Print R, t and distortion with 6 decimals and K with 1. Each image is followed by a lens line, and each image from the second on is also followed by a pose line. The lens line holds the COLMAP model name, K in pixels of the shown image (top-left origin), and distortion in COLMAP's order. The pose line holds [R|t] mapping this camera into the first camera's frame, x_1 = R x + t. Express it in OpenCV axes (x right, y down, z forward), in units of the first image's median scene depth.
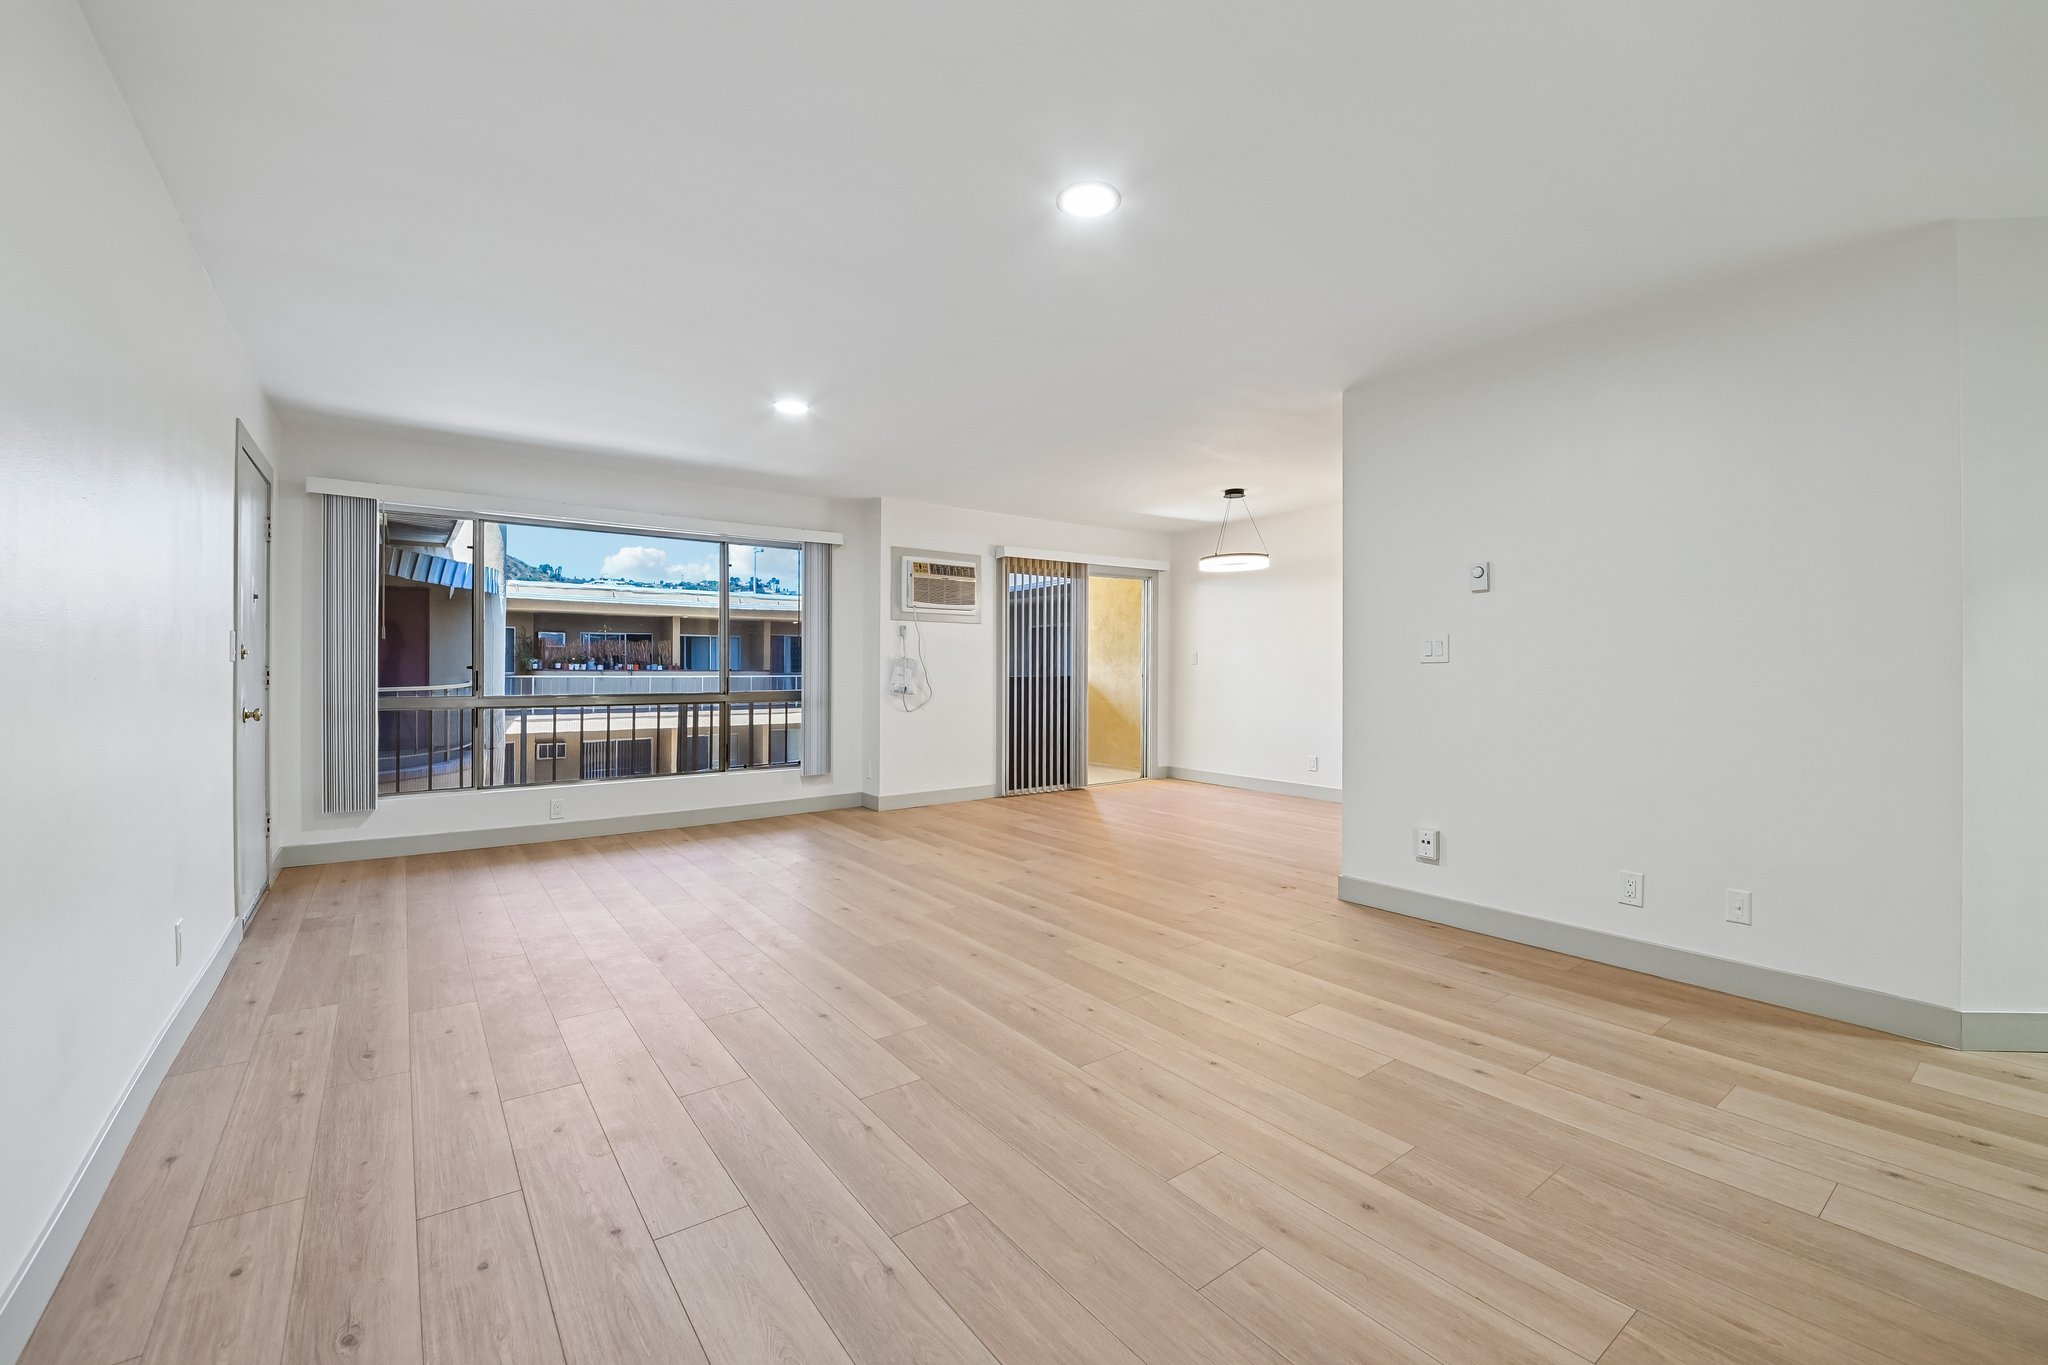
lens RADIAL K [[848.7, 0, 1017.4], [0, 848.7, 659.8], [0, 0, 1]] dist [-0.019389, -0.000602]
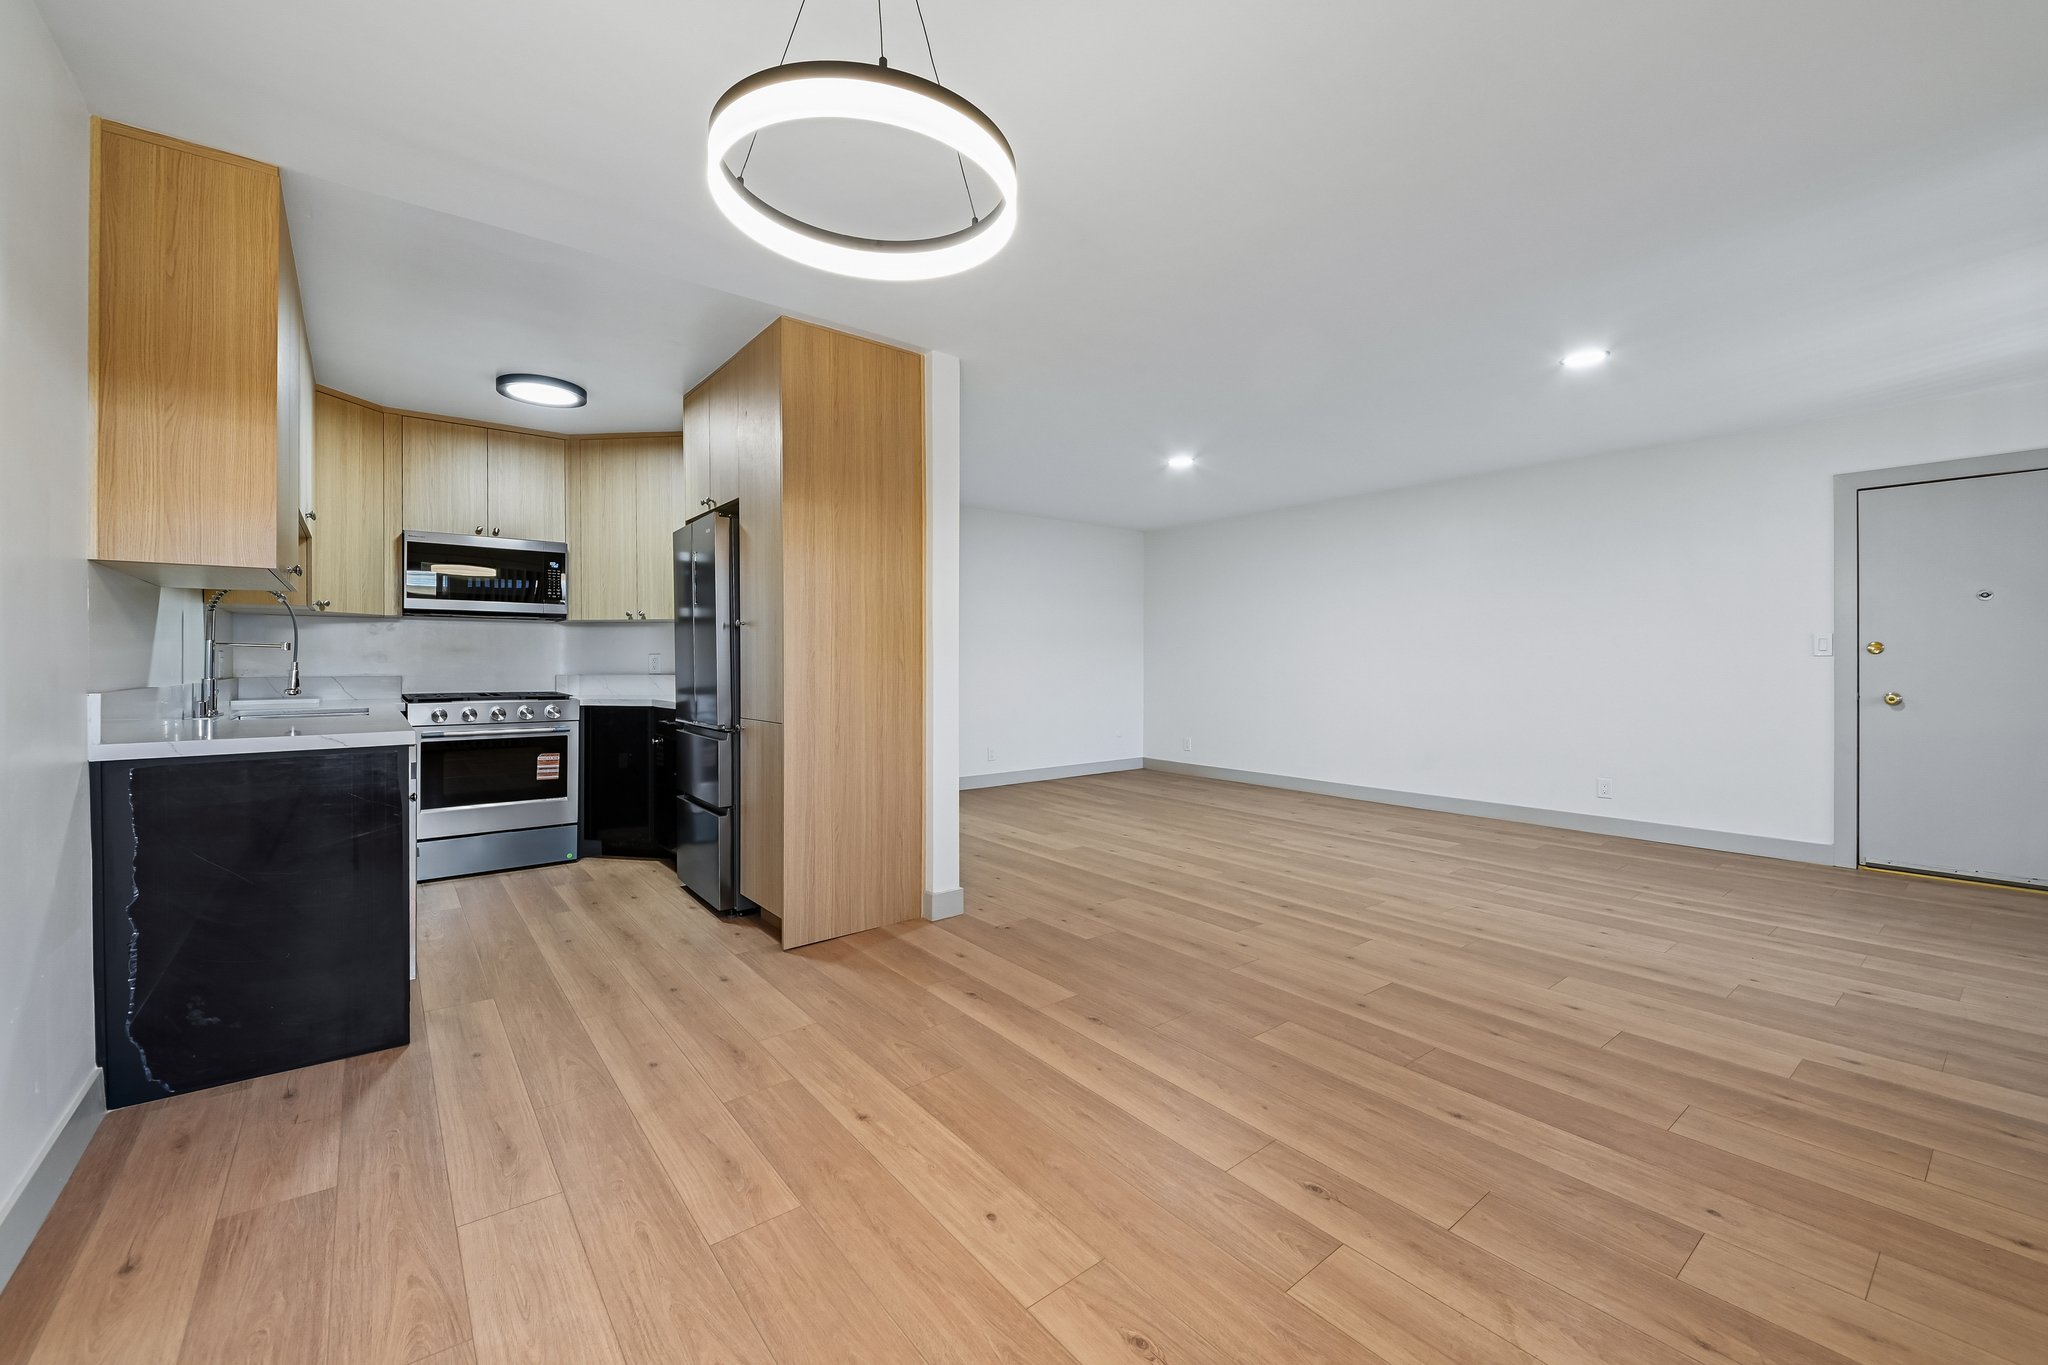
lens RADIAL K [[825.9, 0, 1033.3], [0, 825.9, 636.9], [0, 0, 1]] dist [0.002223, -0.000439]
pose [[-0.999375, -0.004324, -0.035077, 0.206276], [-0.003145, 0.999430, -0.033616, 0.010271], [0.035203, -0.033484, -0.998819, 1.168452]]
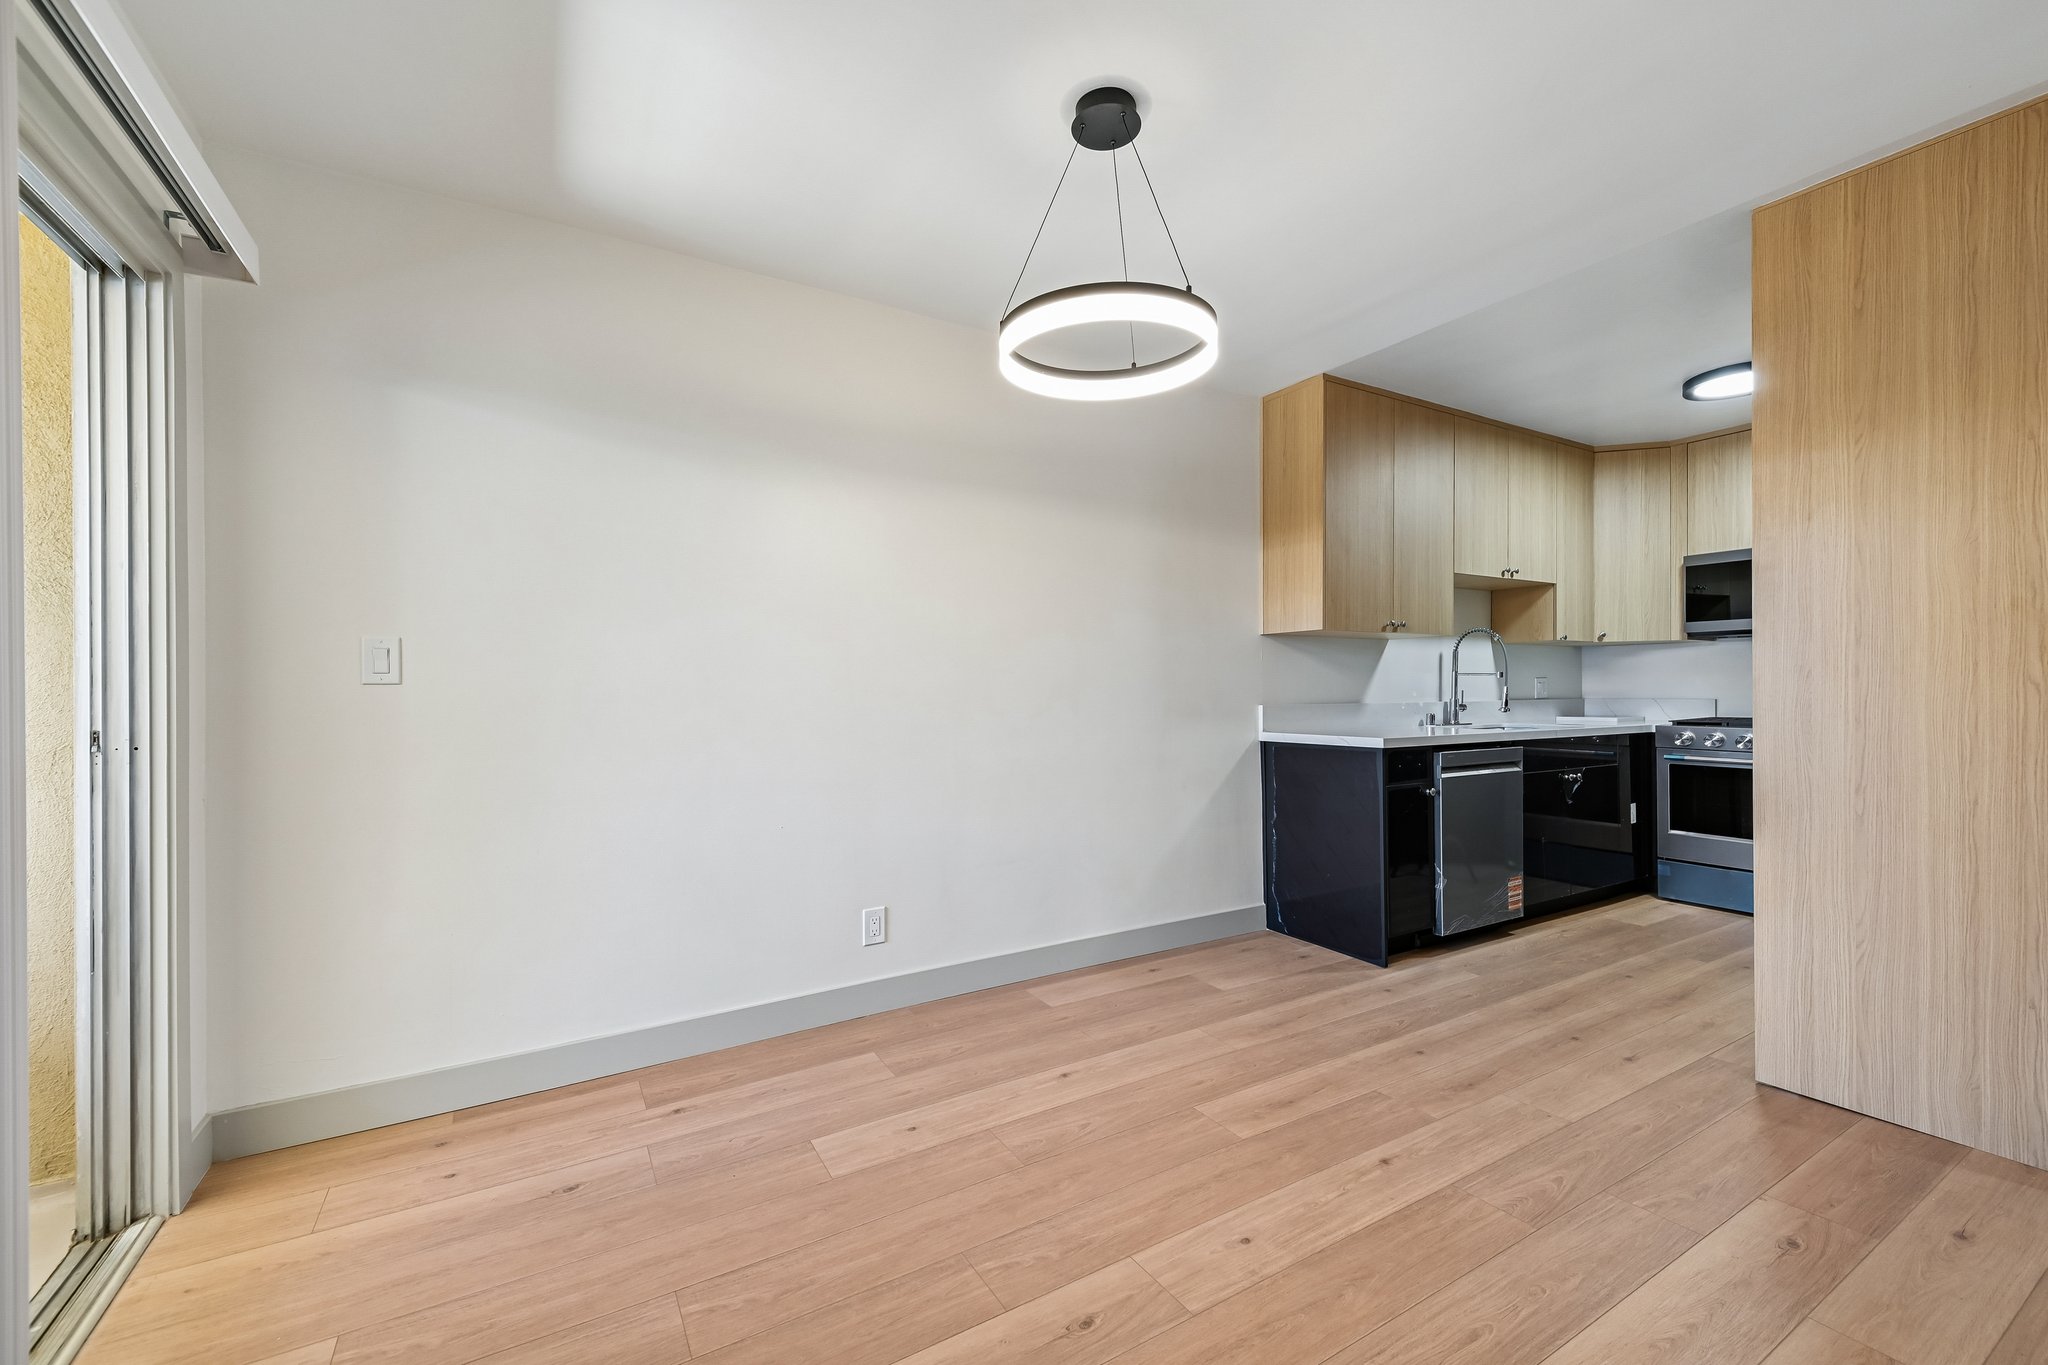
lens RADIAL K [[835.4, 0, 1035.2], [0, 835.4, 686.1], [0, 0, 1]] dist [0.012809, -0.000016]
pose [[0.100368, -0.003007, 0.994946, -0.051765], [0.002206, 0.999994, 0.002800, 0.006307], [-0.994948, 0.001914, 0.100374, 0.951220]]
